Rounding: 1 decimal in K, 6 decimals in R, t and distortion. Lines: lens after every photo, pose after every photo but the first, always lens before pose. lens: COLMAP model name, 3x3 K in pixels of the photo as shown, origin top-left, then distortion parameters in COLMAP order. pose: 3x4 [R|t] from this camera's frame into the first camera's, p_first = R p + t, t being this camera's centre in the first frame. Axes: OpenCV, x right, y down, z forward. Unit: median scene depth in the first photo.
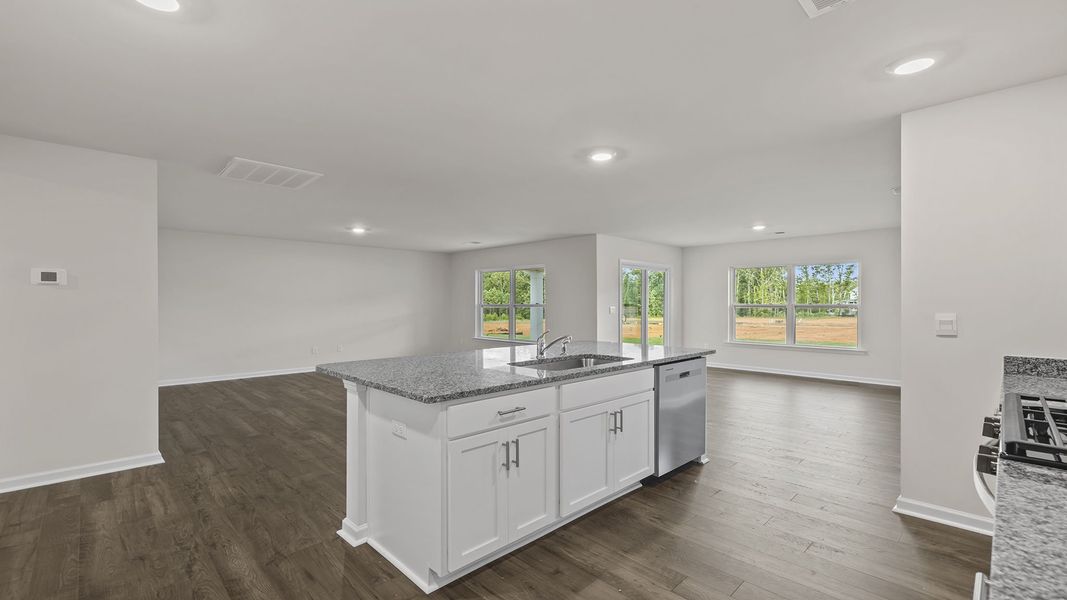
lens RADIAL K [[460.4, 0, 528.3], [0, 460.4, 300.1], [0, 0, 1]] dist [0.011496, -0.000127]
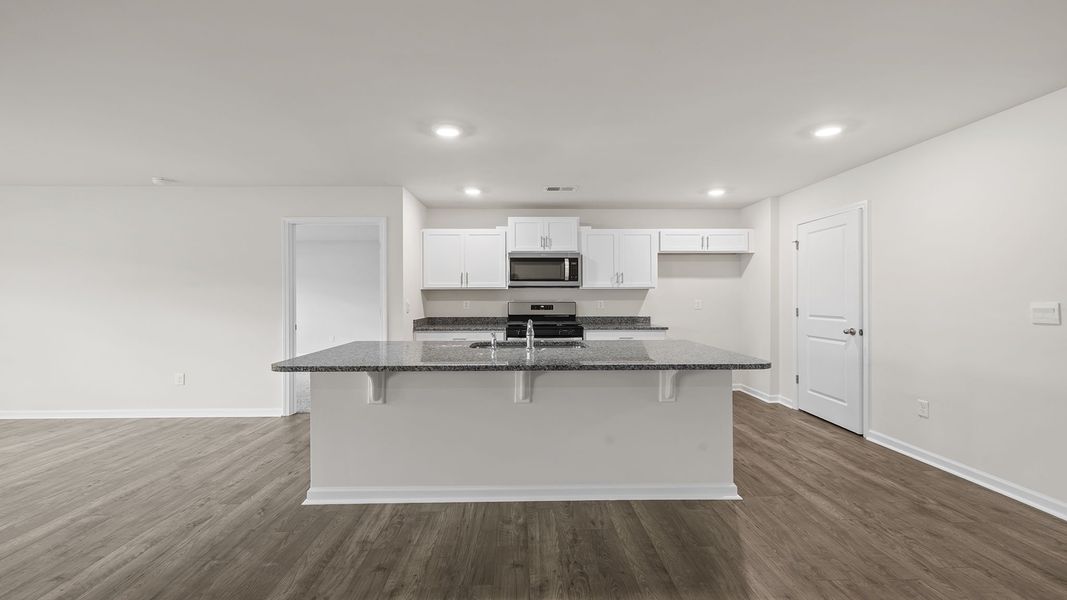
lens RADIAL K [[459.2, 0, 530.0], [0, 459.2, 298.9], [0, 0, 1]] dist [0.001638, -0.000681]
pose [[-0.739750, 0.000799, 0.672881, -0.552736], [-0.001664, 0.999994, -0.003017, 0.020062], [-0.672880, -0.003351, -0.739744, 1.532568]]
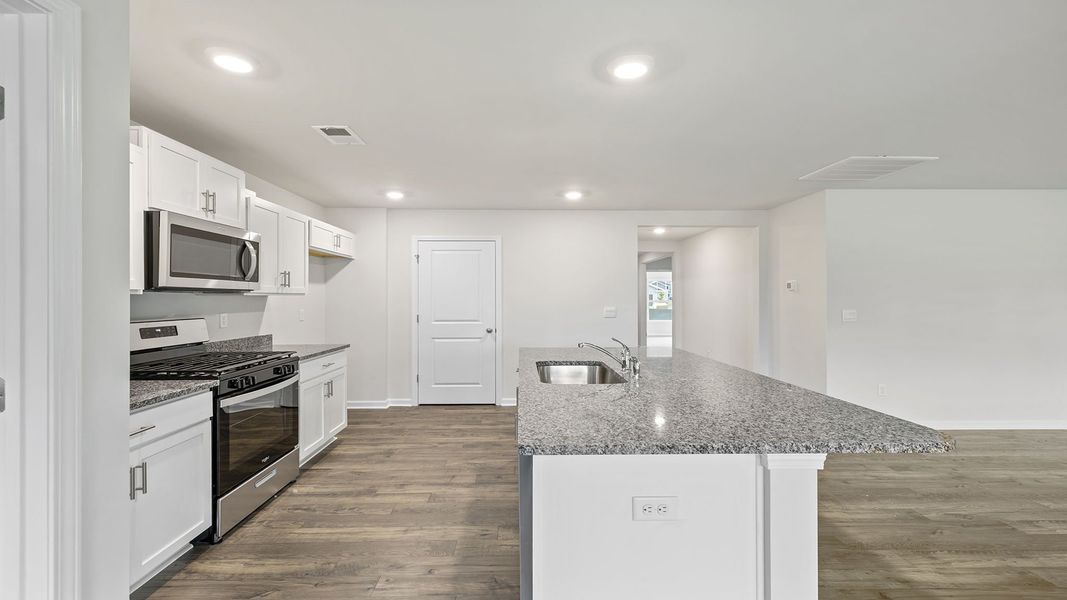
lens RADIAL K [[459.2, 0, 530.0], [0, 459.2, 298.9], [0, 0, 1]] dist [0.001638, -0.000681]
pose [[-0.678116, 0.003143, -0.734949, 0.690342], [0.007646, 0.999967, -0.002778, -0.005072], [0.734916, -0.007503, -0.678117, 1.291274]]
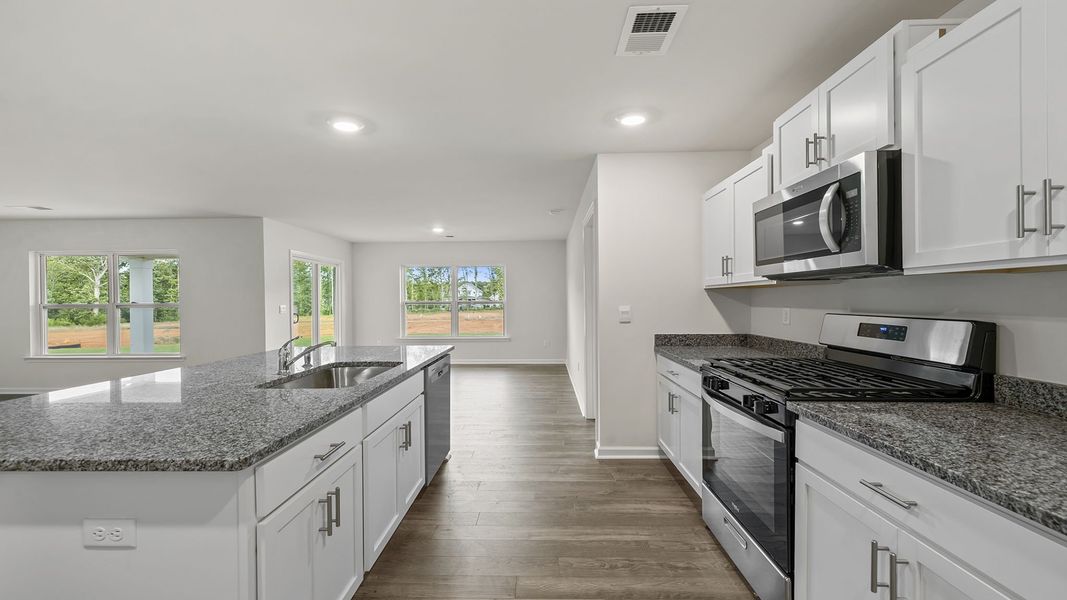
lens RADIAL K [[459.2, 0, 530.0], [0, 459.2, 298.9], [0, 0, 1]] dist [0.001638, -0.000681]
pose [[0.713775, -0.003725, 0.700366, -0.186387], [0.002085, 0.999993, 0.003193, 0.001904], [-0.700372, -0.000819, 0.713777, 0.164259]]
